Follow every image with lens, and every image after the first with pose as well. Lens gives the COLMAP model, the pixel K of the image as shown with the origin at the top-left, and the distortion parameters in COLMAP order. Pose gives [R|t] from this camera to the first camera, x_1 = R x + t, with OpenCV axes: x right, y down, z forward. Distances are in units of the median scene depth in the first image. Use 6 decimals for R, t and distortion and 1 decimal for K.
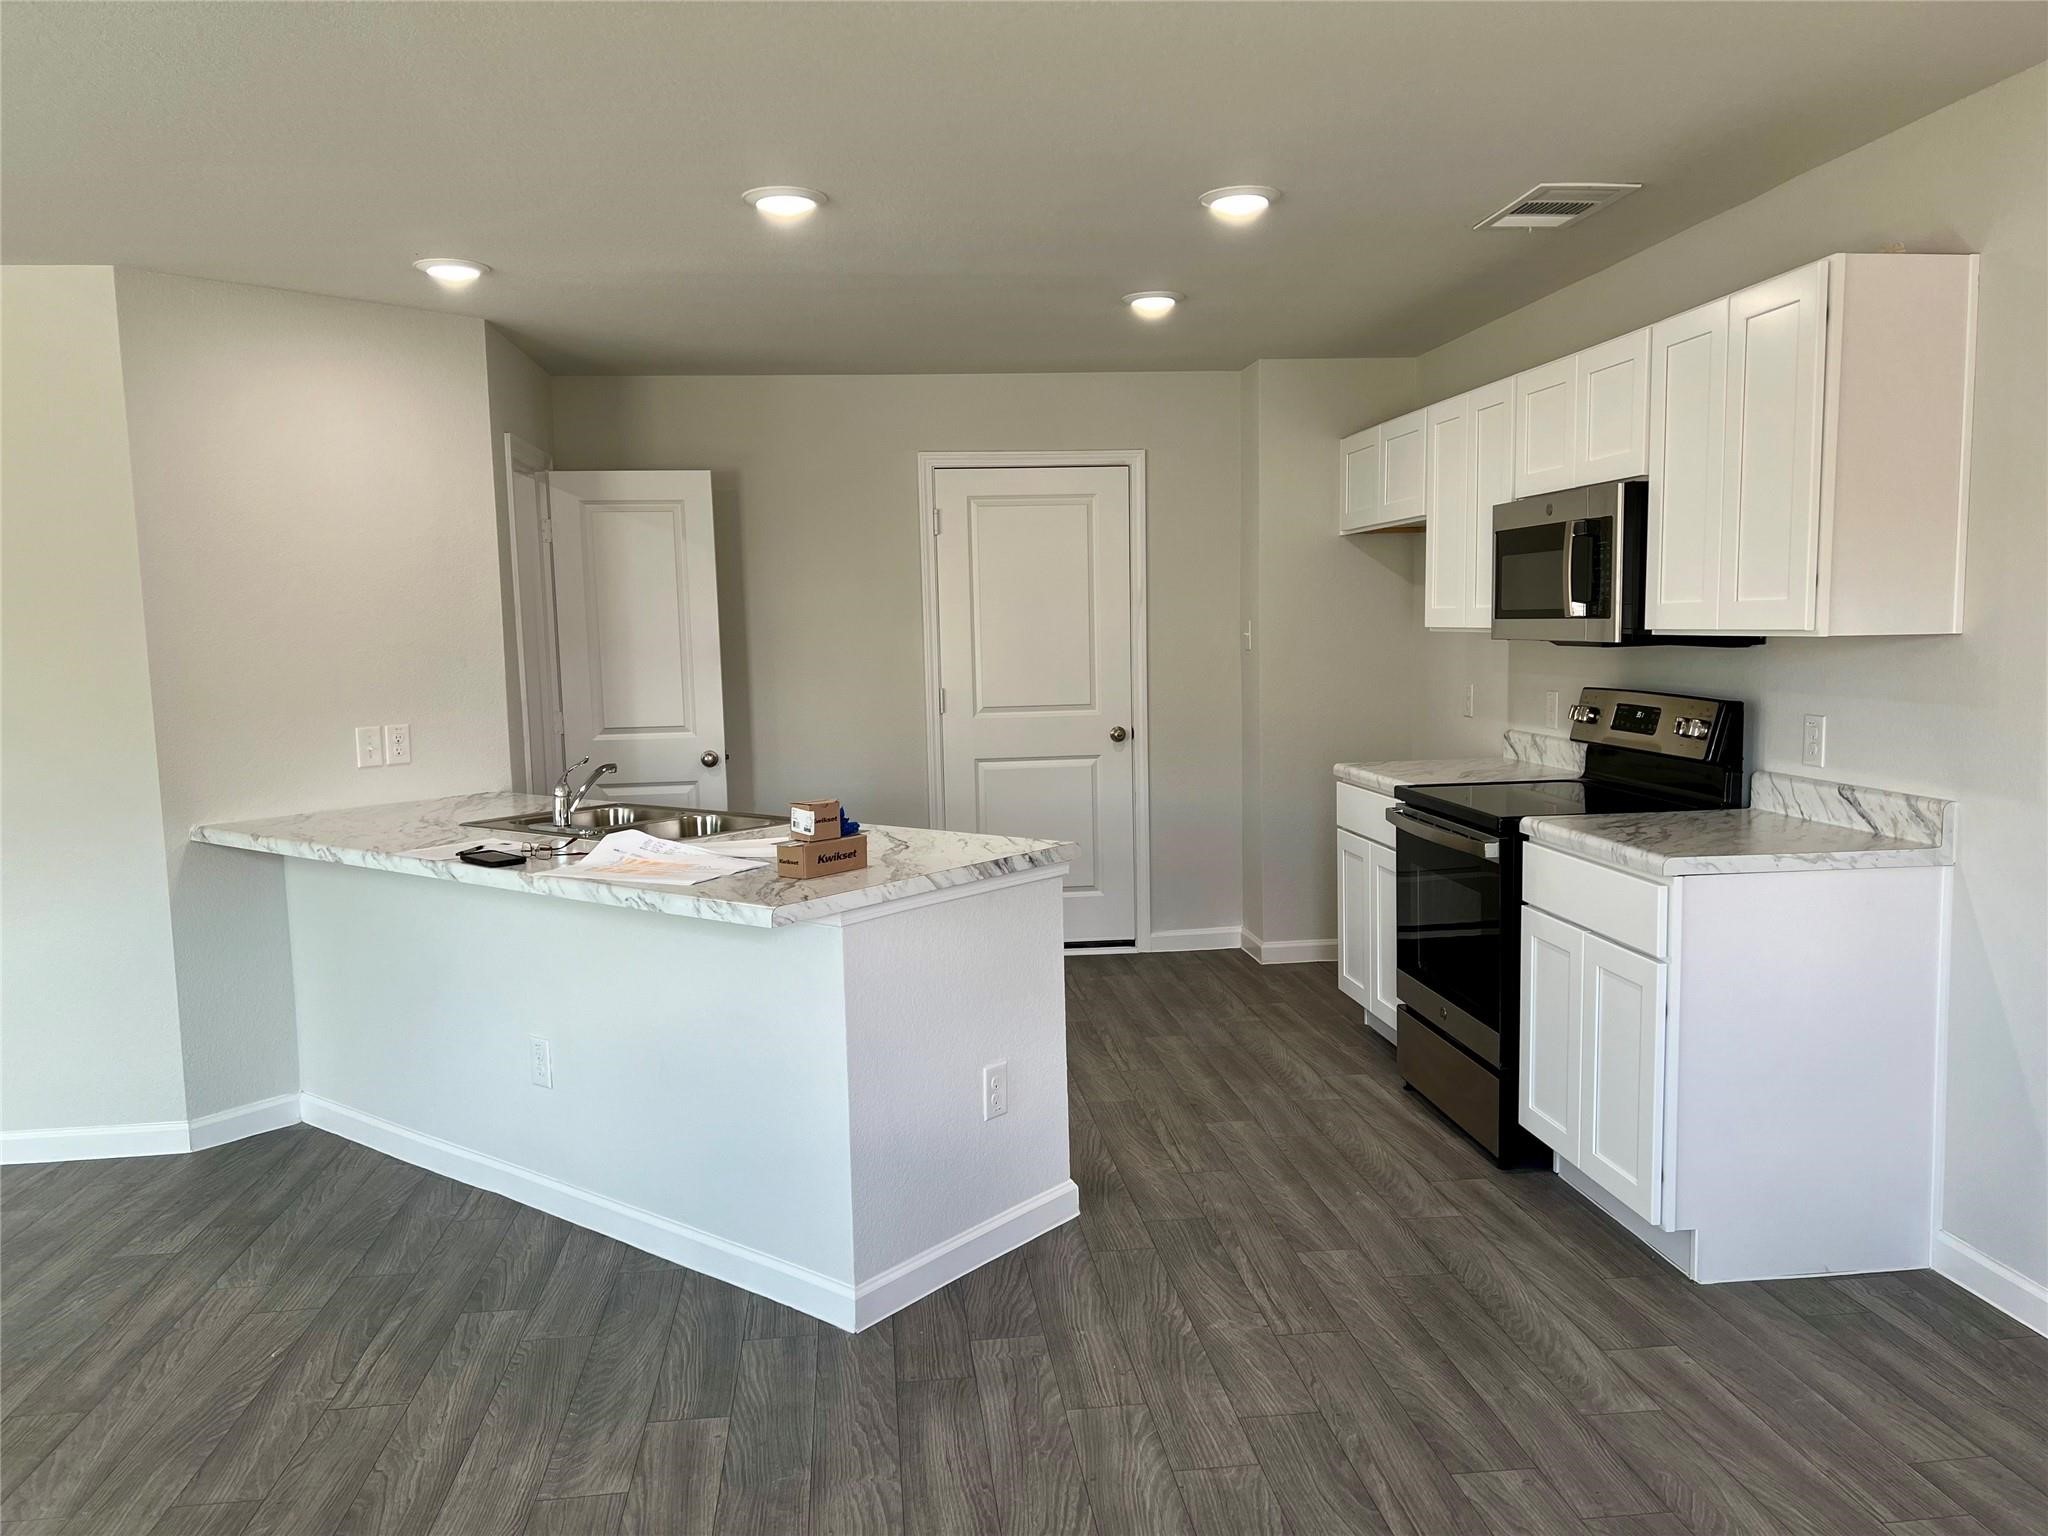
lens RADIAL K [[1530.4, 0, 1018.2], [0, 1530.4, 772.6], [0, 0, 1]] dist [0.013006, -0.004635]
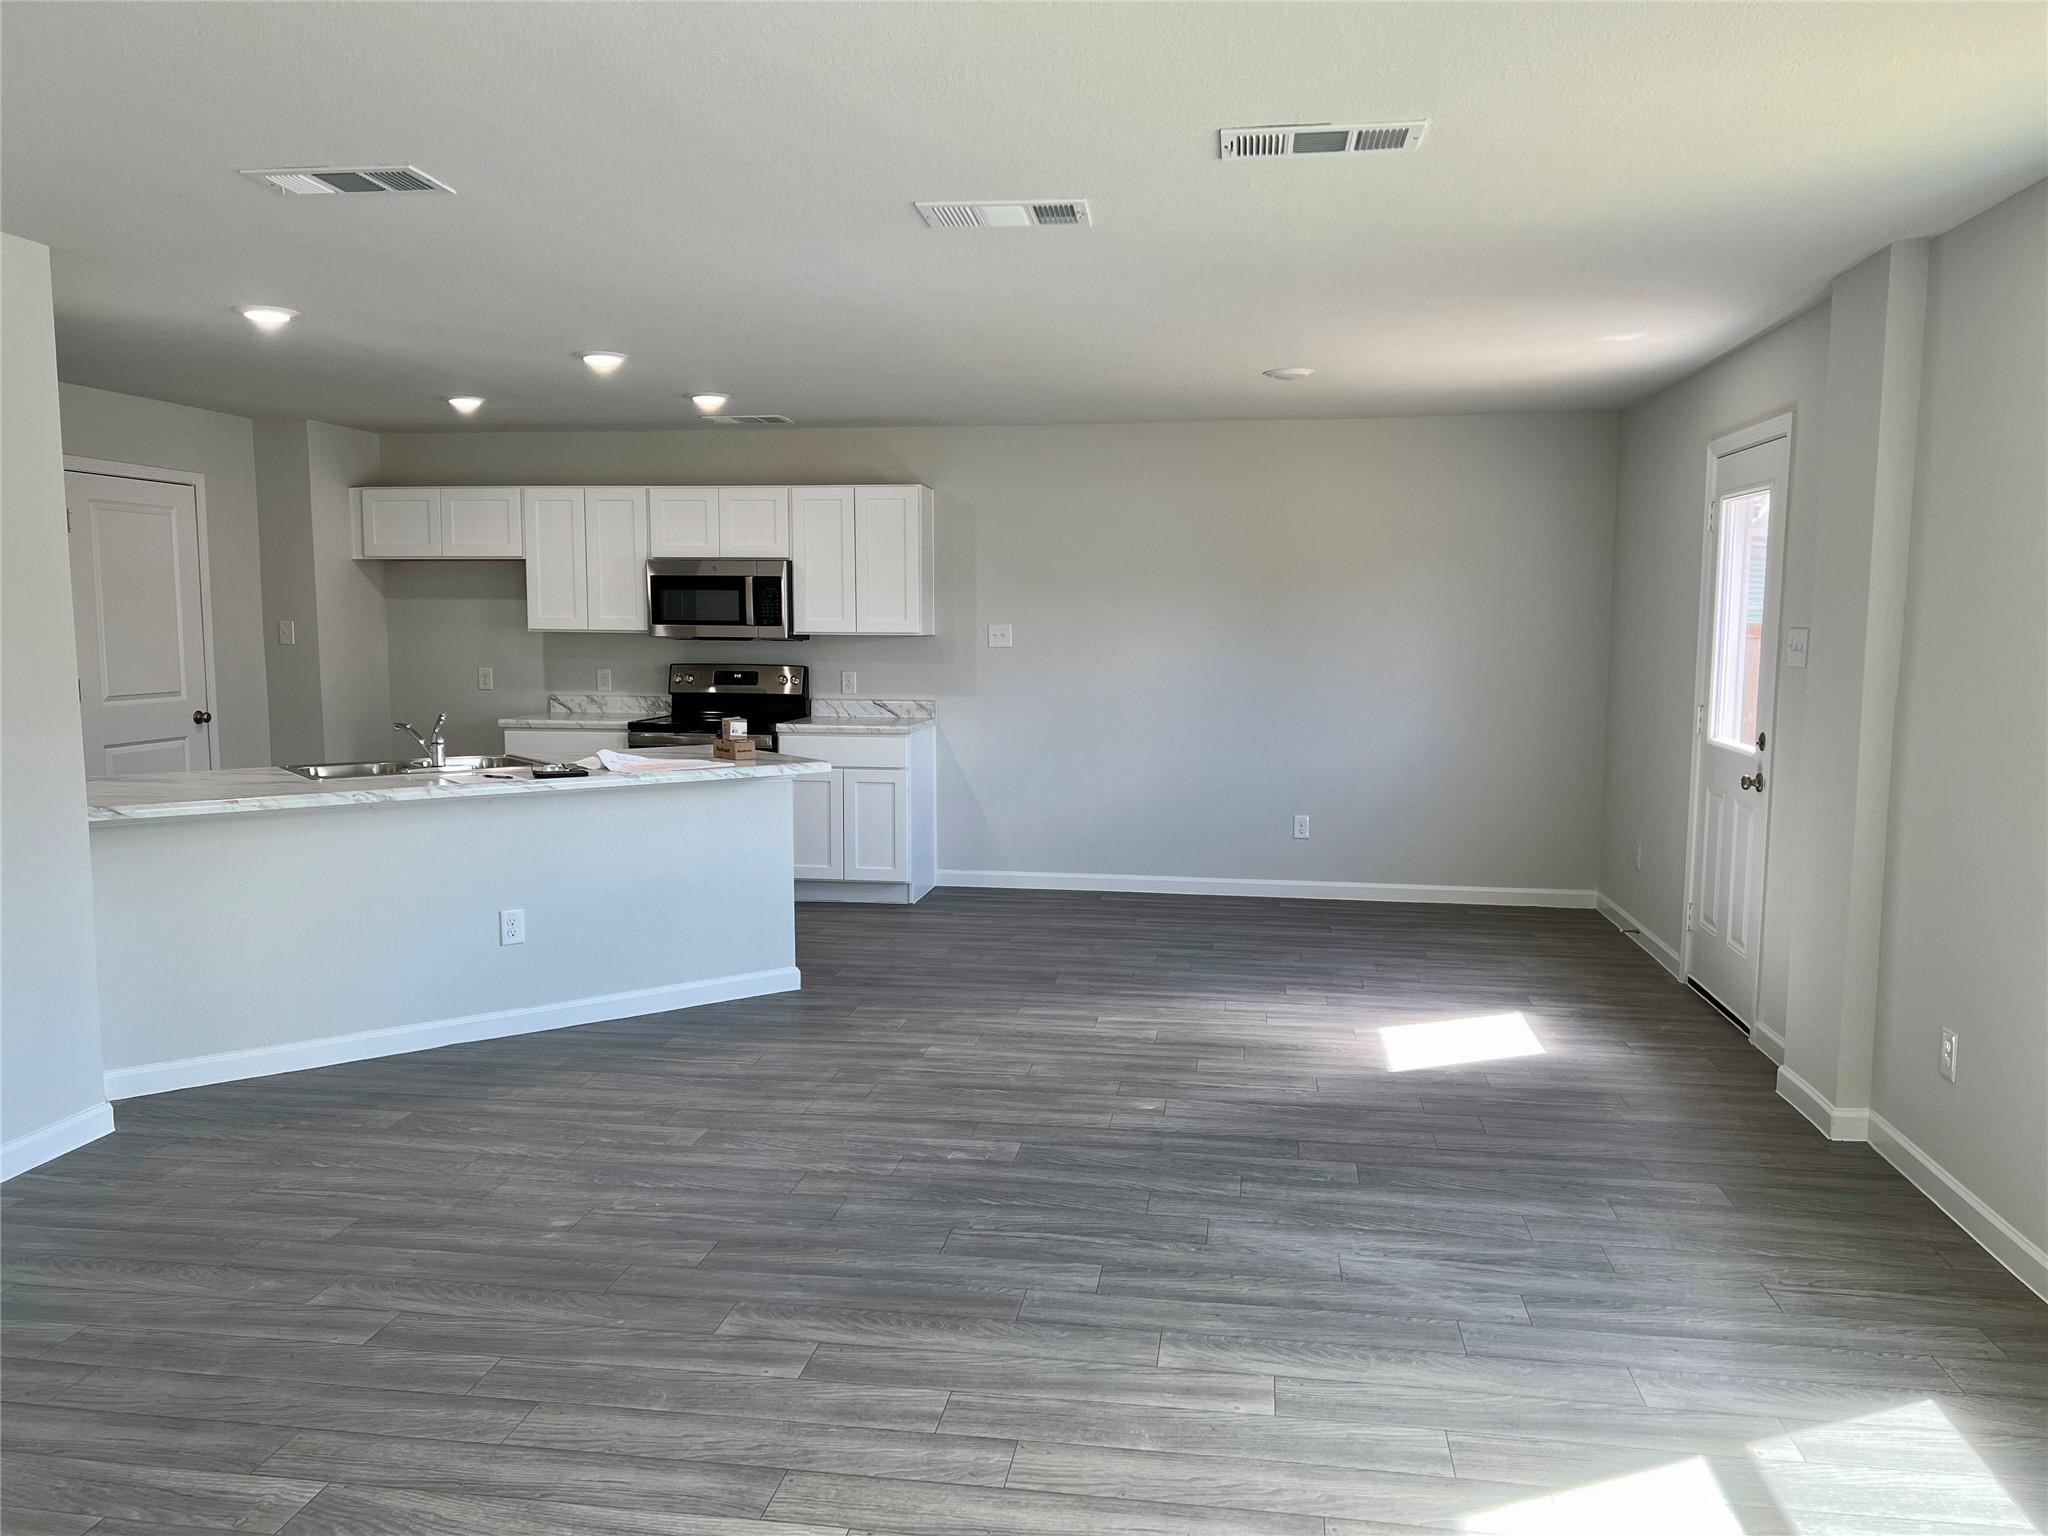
lens RADIAL K [[1530.4, 0, 1018.2], [0, 1530.4, 772.6], [0, 0, 1]] dist [0.013006, -0.004635]
pose [[0.255208, -0.073113, 0.964118, -1.688905], [0.084632, 0.994999, 0.053052, 0.014302], [-0.963175, 0.068056, 0.260120, 0.195305]]
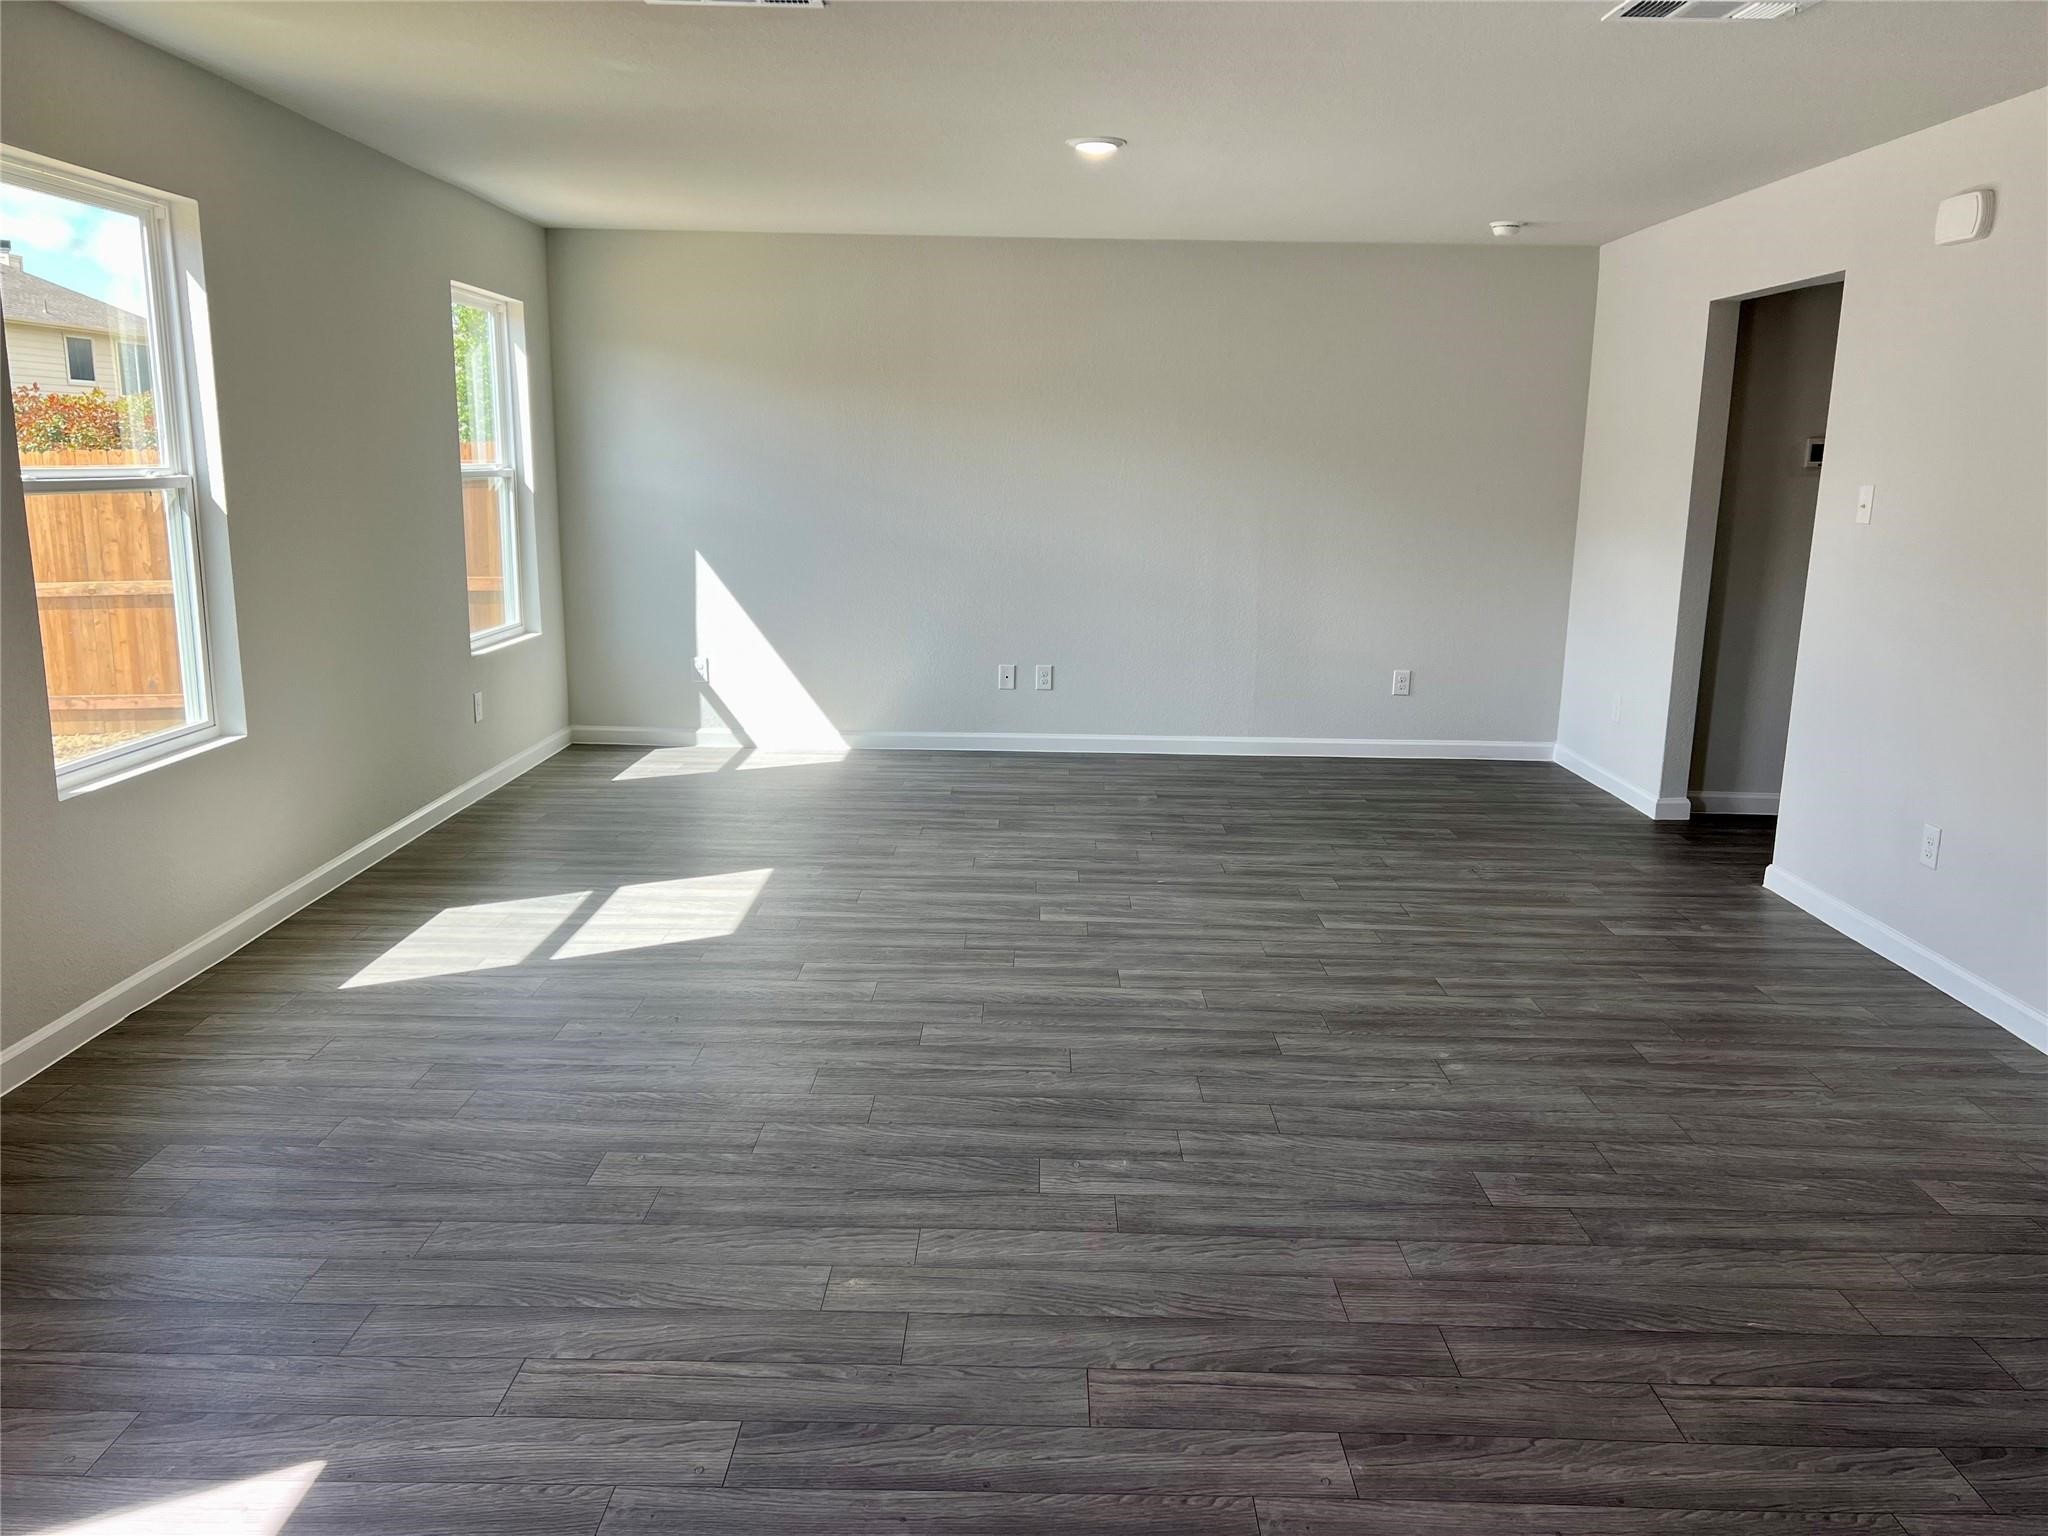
lens RADIAL K [[1530.4, 0, 1018.2], [0, 1530.4, 772.6], [0, 0, 1]] dist [0.013006, -0.004635]
pose [[-0.118485, 0.222469, -0.967713, 0.290084], [-0.110933, 0.965512, 0.235545, -0.065775], [0.986740, 0.135260, -0.089719, 0.568739]]
